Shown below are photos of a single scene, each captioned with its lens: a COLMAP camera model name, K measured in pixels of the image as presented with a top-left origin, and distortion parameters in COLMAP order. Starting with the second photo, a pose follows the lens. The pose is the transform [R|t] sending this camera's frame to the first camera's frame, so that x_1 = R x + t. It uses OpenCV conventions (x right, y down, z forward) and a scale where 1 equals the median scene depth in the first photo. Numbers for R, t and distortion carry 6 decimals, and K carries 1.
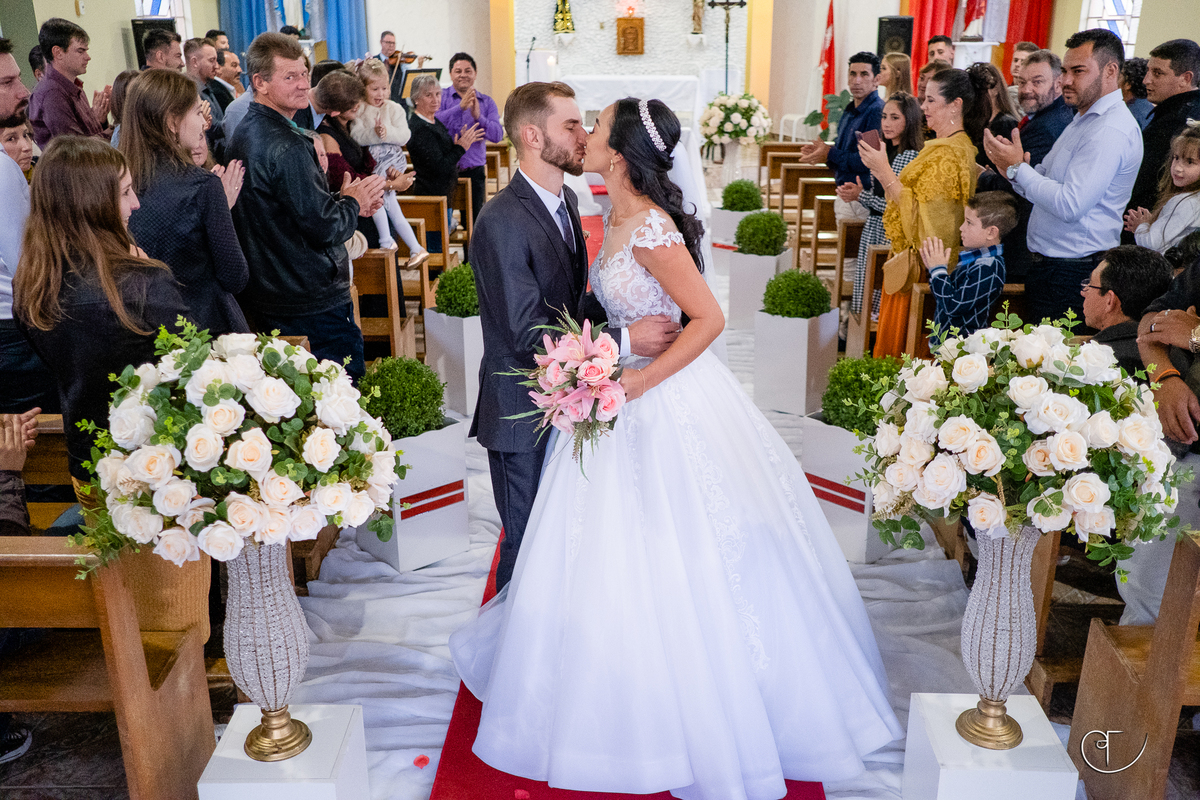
lens RADIAL K [[1186.1, 0, 604.2], [0, 1186.1, 403.9], [0, 0, 1]] dist [0.007981, 0.000000]
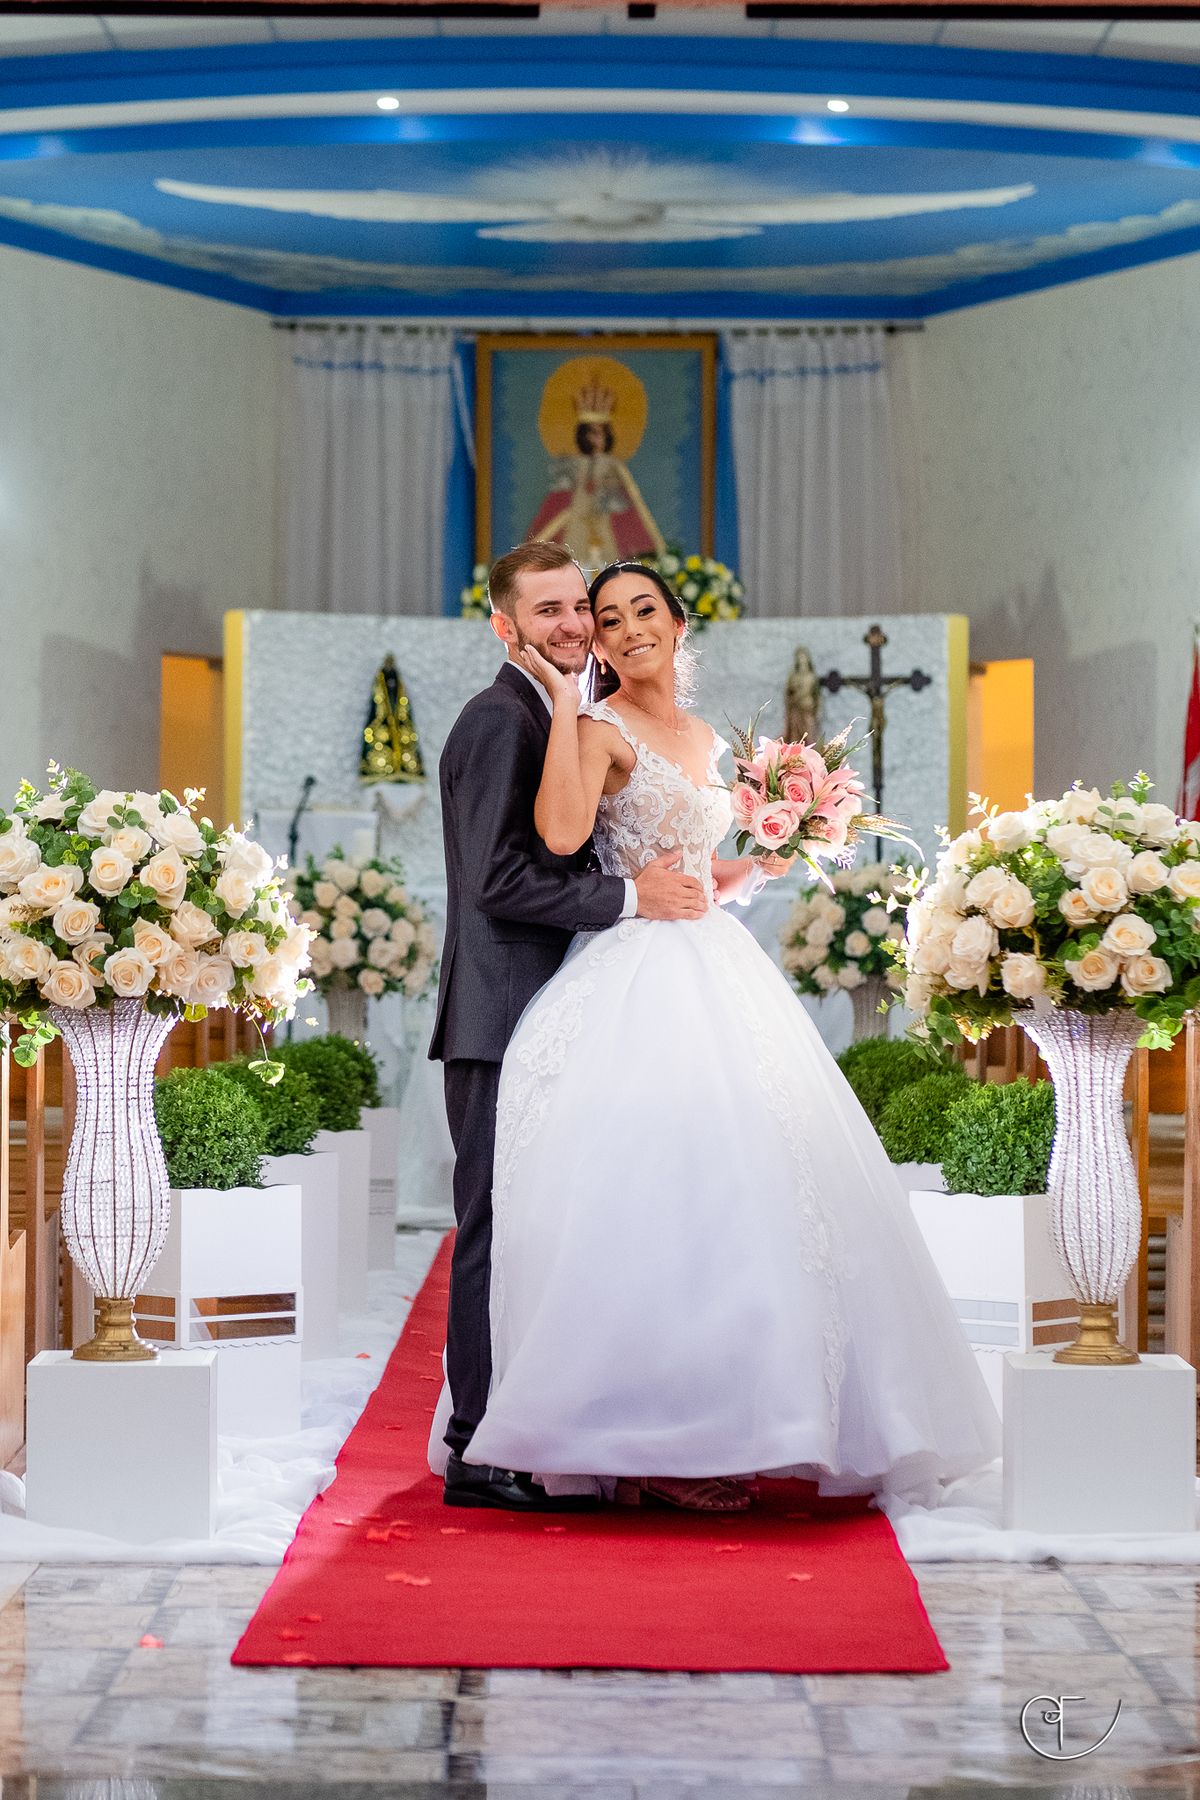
lens RADIAL K [[4367.7, 0, 598.2], [0, 4367.7, 897.8], [0, 0, 1]] dist [0.442429, 0.000000]
pose [[0.999753, 0.004205, 0.021803, -0.016126], [0.002334, 0.956572, -0.291488, 0.337021], [-0.022082, 0.291467, 0.956326, -0.705905]]
